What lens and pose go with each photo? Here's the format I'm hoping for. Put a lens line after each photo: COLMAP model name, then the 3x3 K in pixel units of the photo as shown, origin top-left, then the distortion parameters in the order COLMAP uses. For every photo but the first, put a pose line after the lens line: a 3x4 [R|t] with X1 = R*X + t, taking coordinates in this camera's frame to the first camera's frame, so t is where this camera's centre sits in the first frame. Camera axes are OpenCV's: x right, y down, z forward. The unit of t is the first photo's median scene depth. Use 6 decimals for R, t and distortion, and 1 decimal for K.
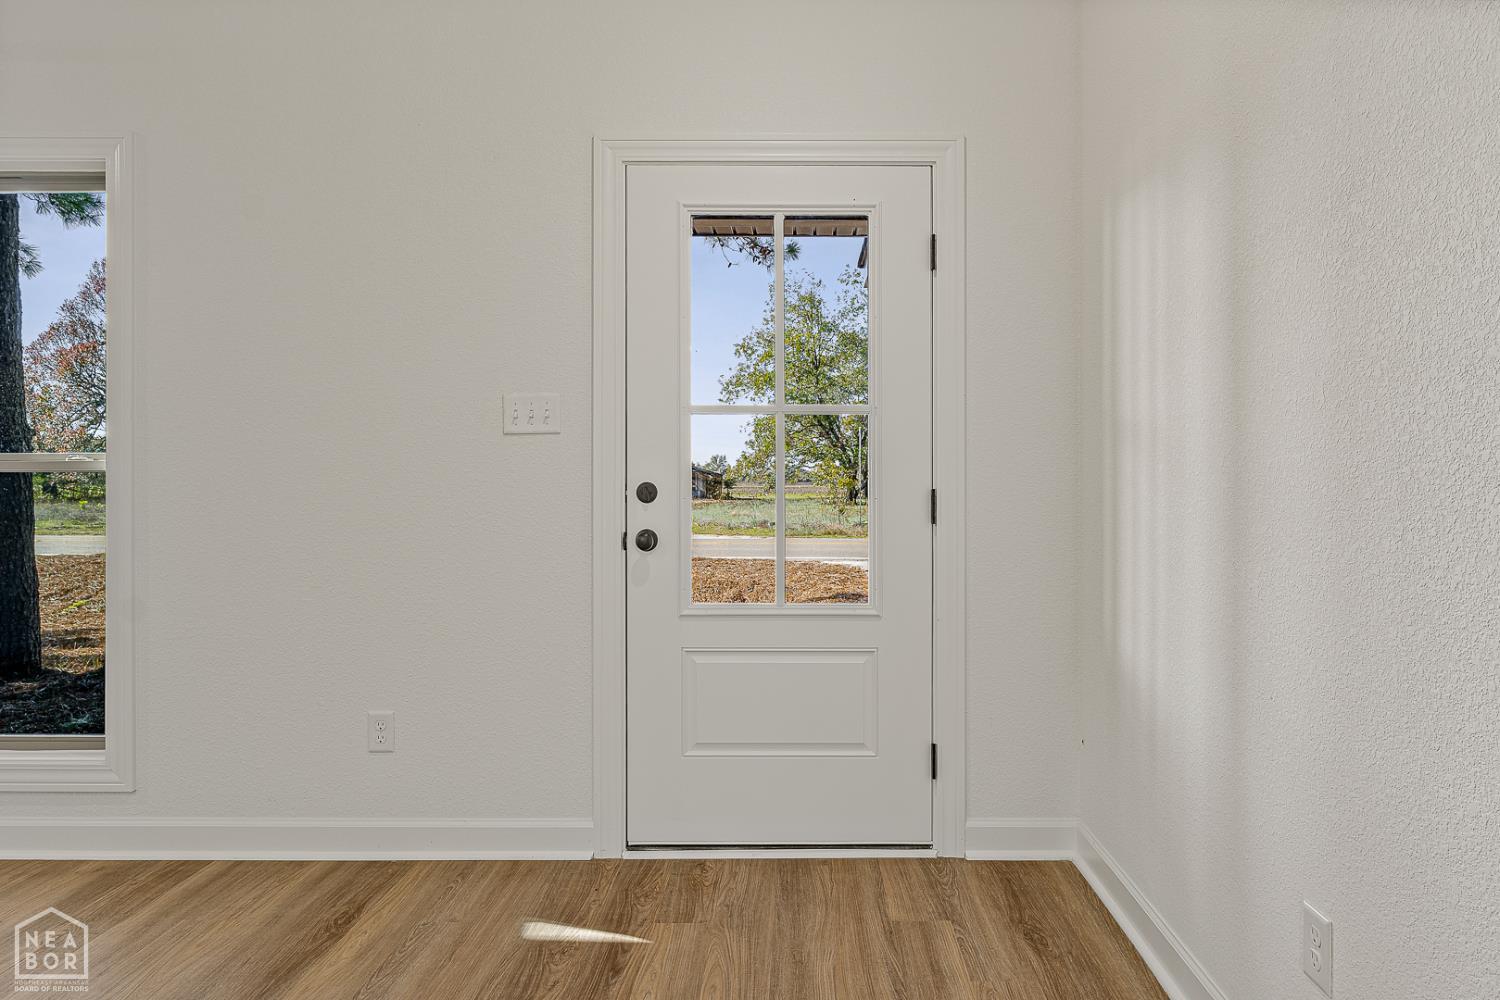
lens RADIAL K [[891.1, 0, 818.6], [0, 891.1, 485.6], [0, 0, 1]] dist [-0.005417, -0.001470]
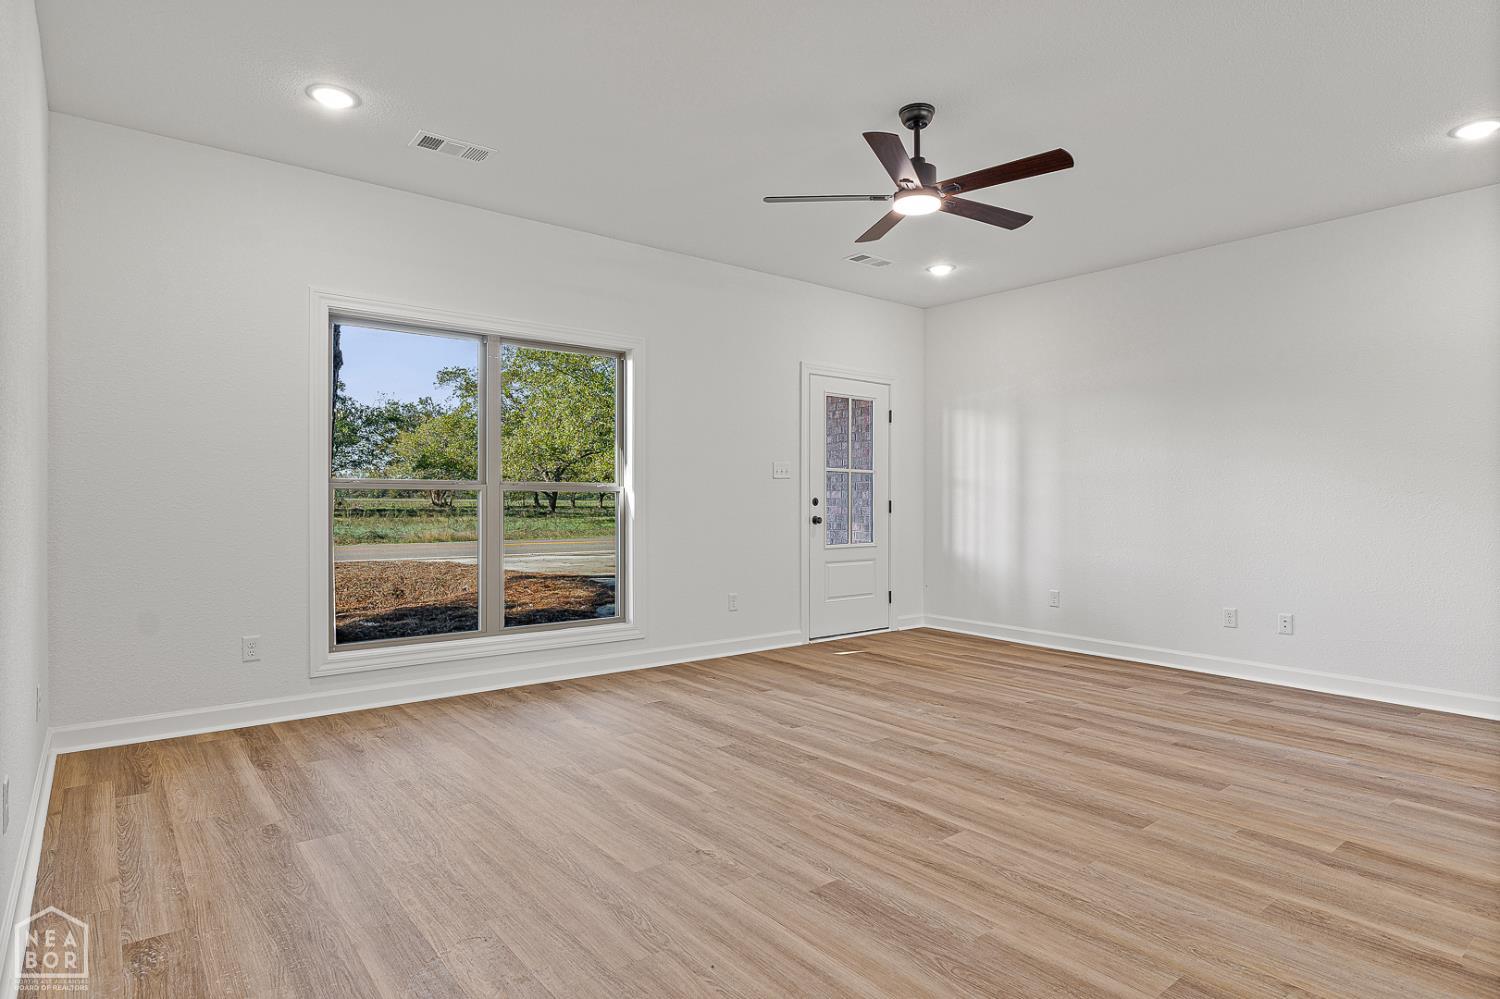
lens RADIAL K [[816.0, 0, 749.5], [0, 816.0, 490.9], [0, 0, 1]] dist [-0.001335, -0.000965]
pose [[0.786793, 0.008797, 0.617154, -1.819474], [-0.003160, 0.999943, -0.010225, 0.000932], [-0.617209, 0.006095, 0.786776, -0.754342]]
